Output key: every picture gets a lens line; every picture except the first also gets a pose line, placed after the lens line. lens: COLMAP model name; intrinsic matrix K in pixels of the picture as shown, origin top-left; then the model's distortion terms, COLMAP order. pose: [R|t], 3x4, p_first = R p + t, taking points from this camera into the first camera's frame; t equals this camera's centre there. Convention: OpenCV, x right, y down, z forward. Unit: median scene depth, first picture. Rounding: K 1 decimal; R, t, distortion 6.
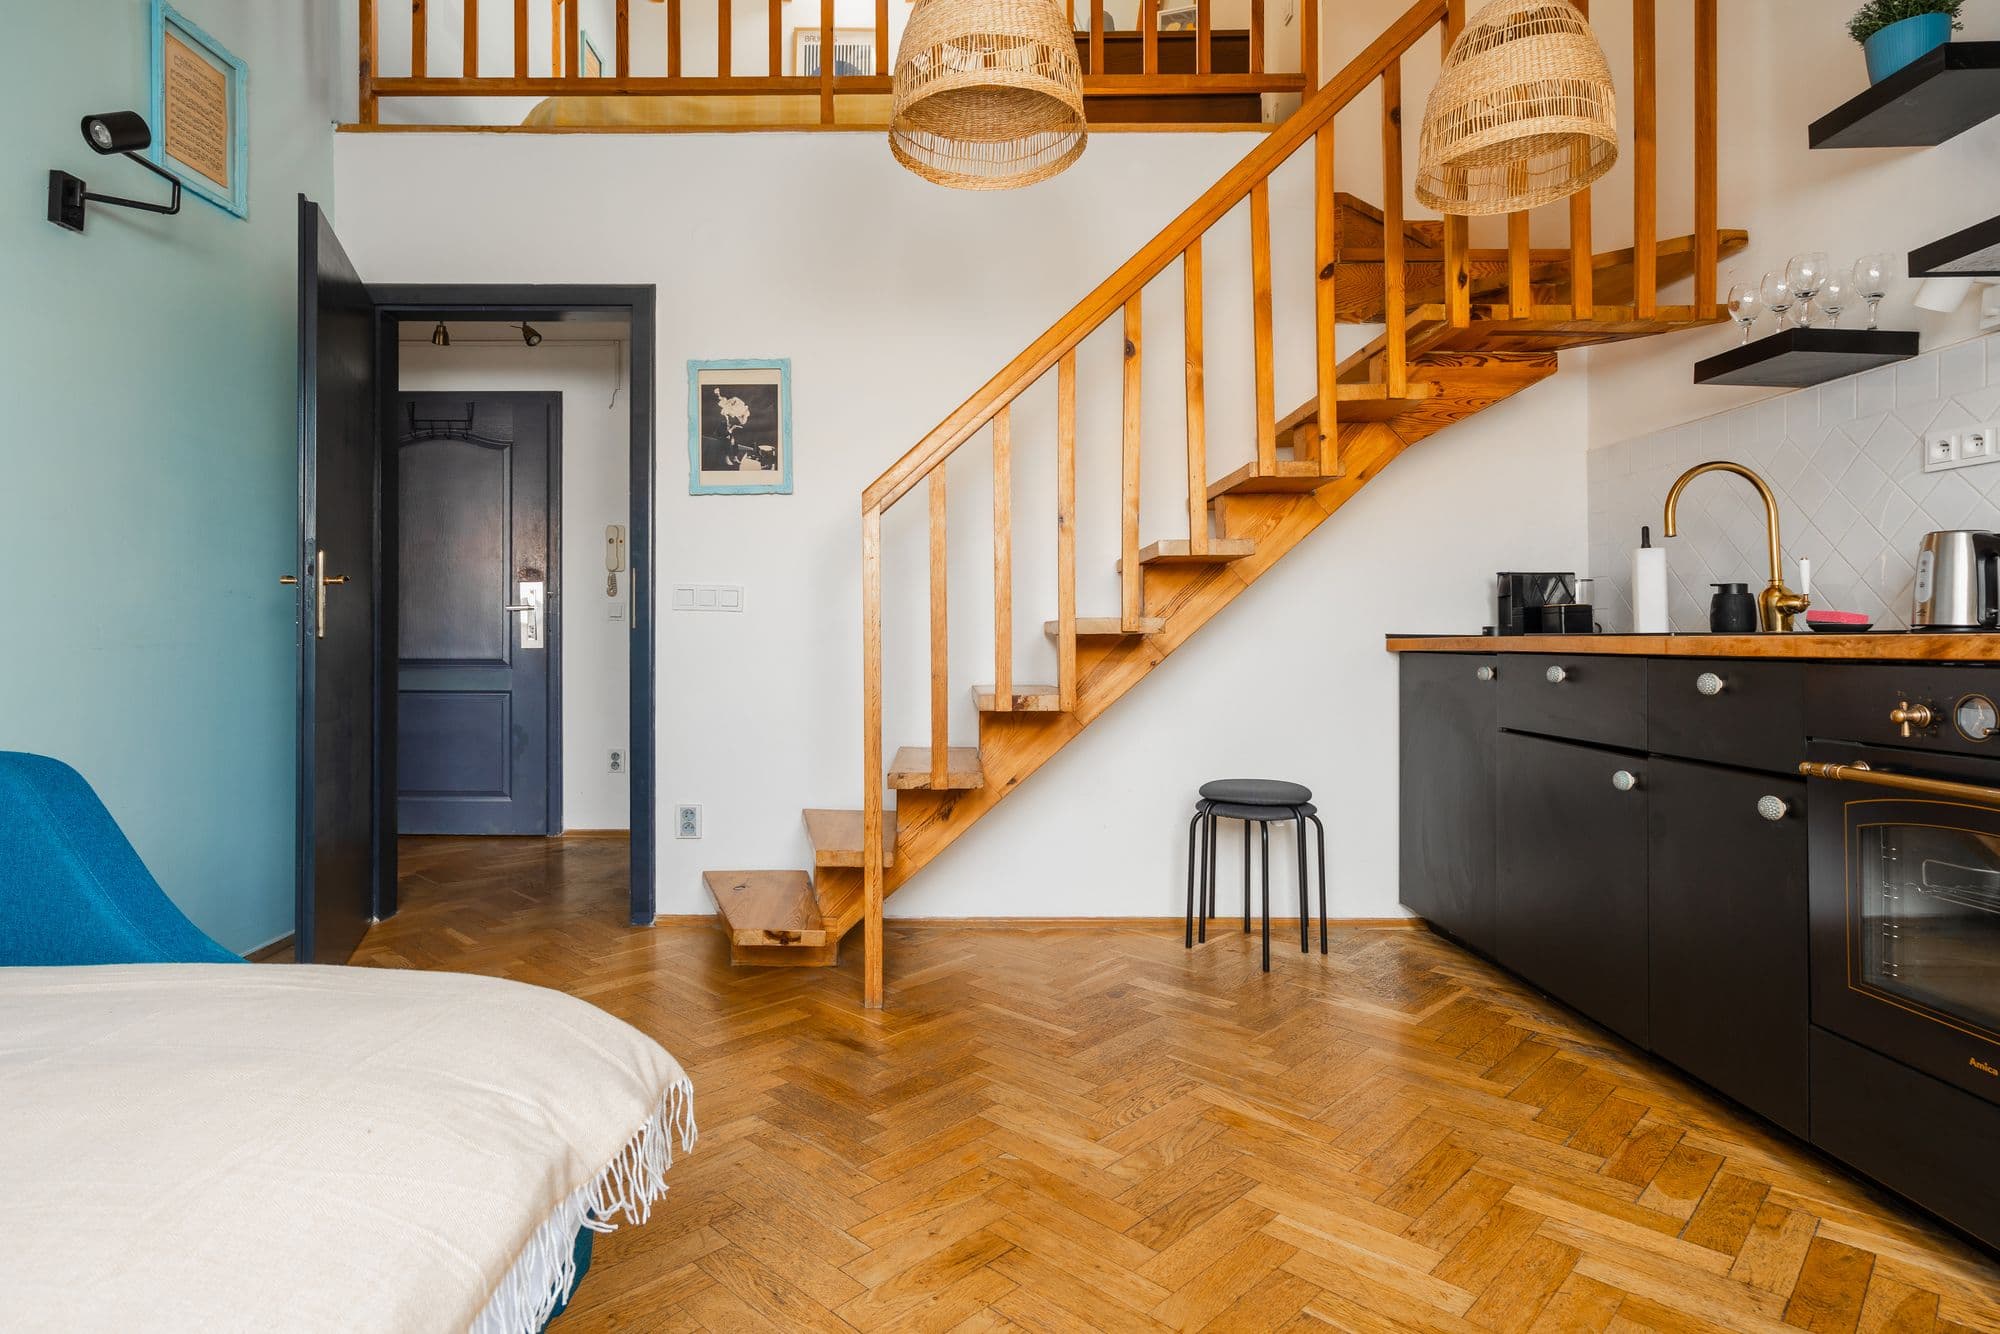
lens RADIAL K [[1074.1, 0, 928.1], [0, 1074.1, 638.0], [0, 0, 1]] dist [0.003959, 0.000591]
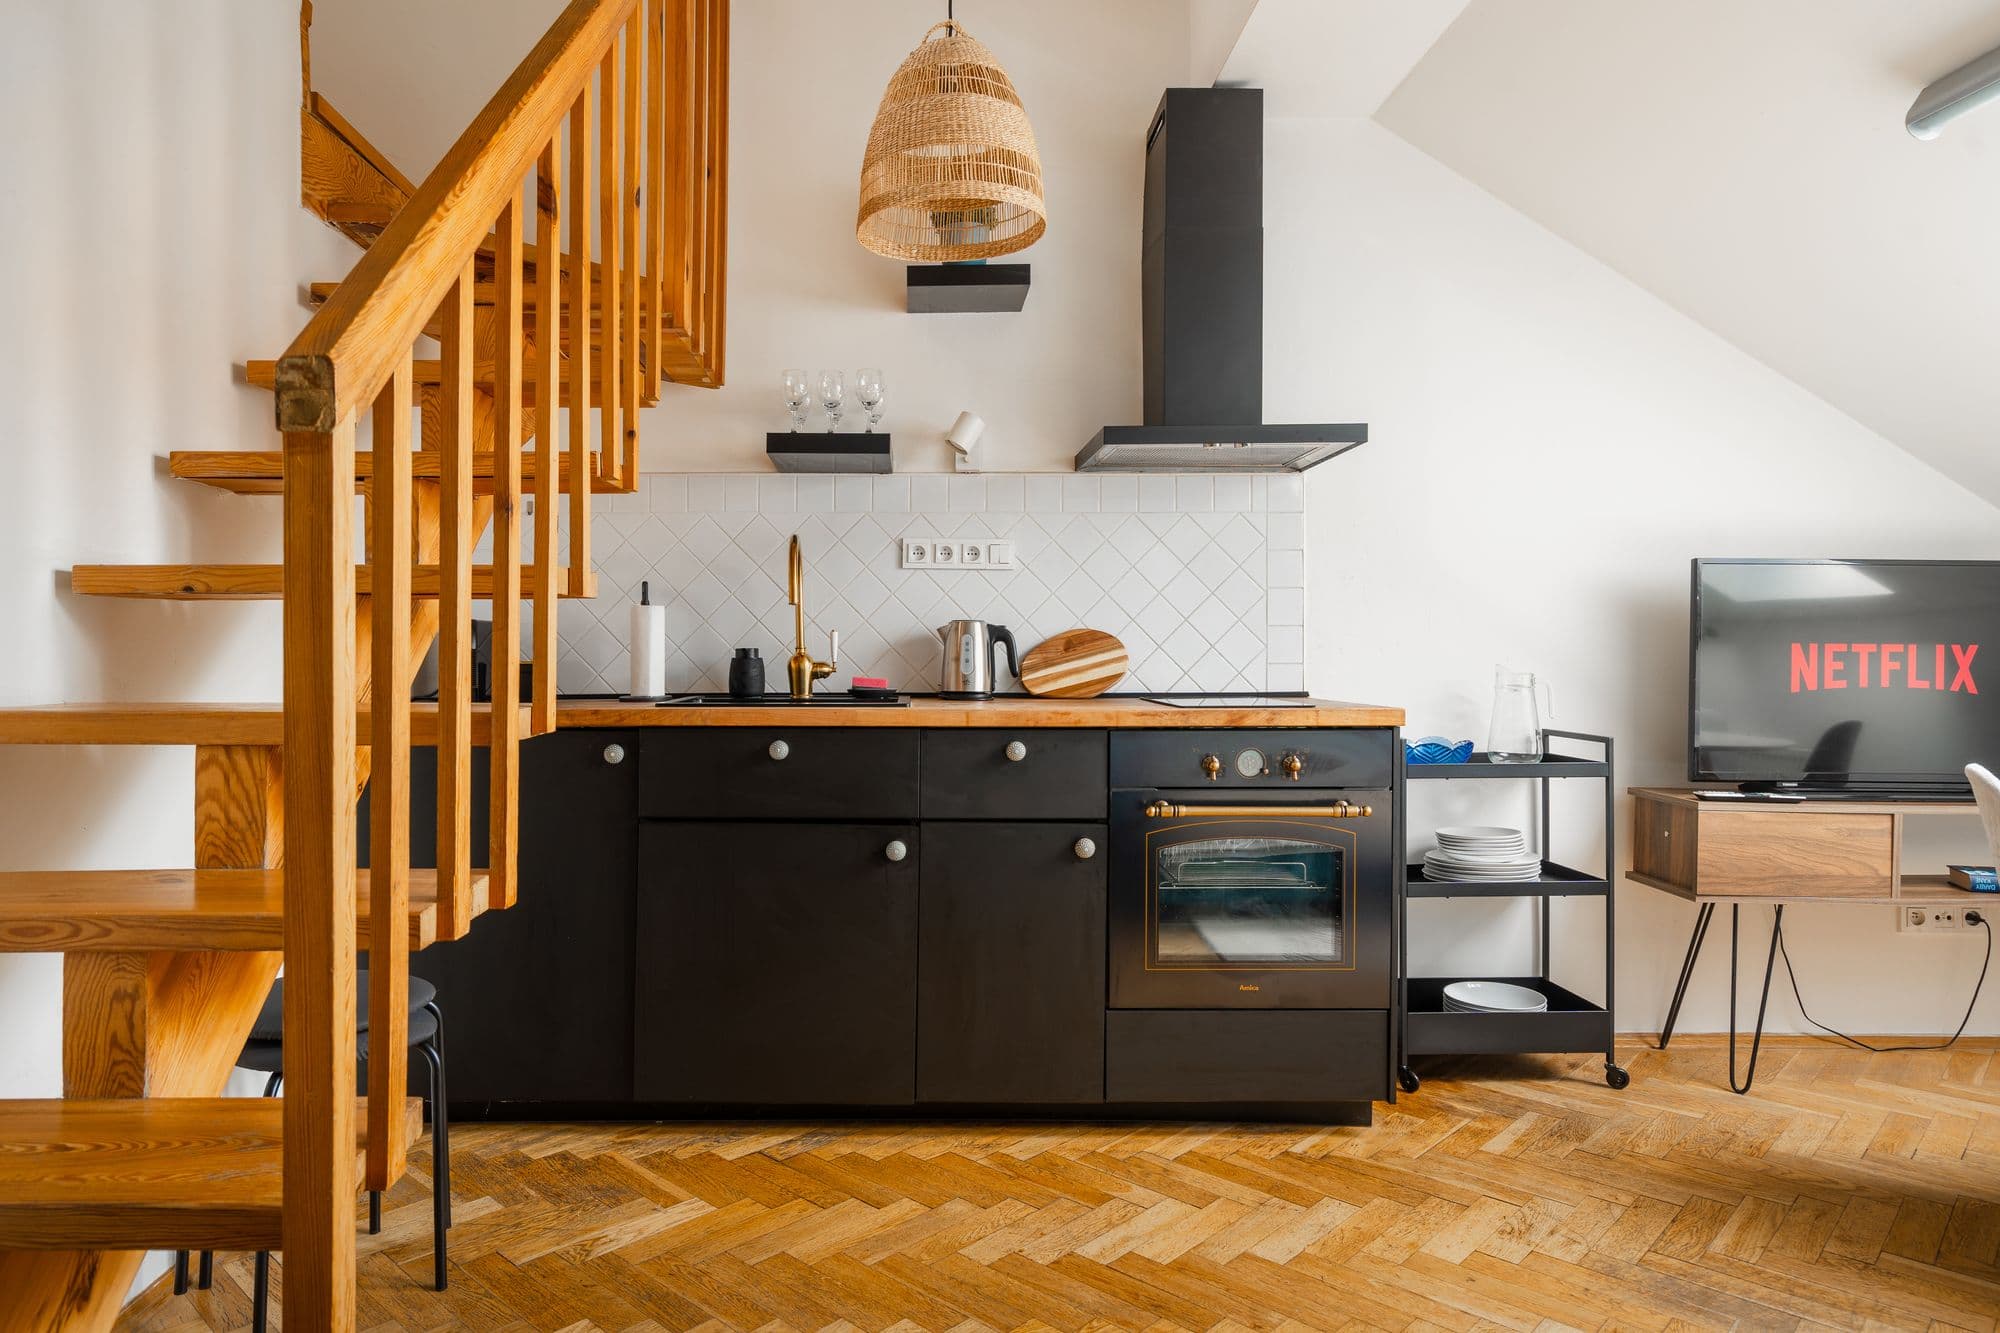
lens RADIAL K [[1233.9, 0, 922.2], [0, 1233.9, 660.6], [0, 0, 1]] dist [0.007655, 0.000036]
pose [[-0.019207, -0.007320, 0.999789, -0.571180], [-0.003963, 0.999966, 0.007246, -0.061204], [-0.999808, -0.003823, -0.019235, 1.100191]]
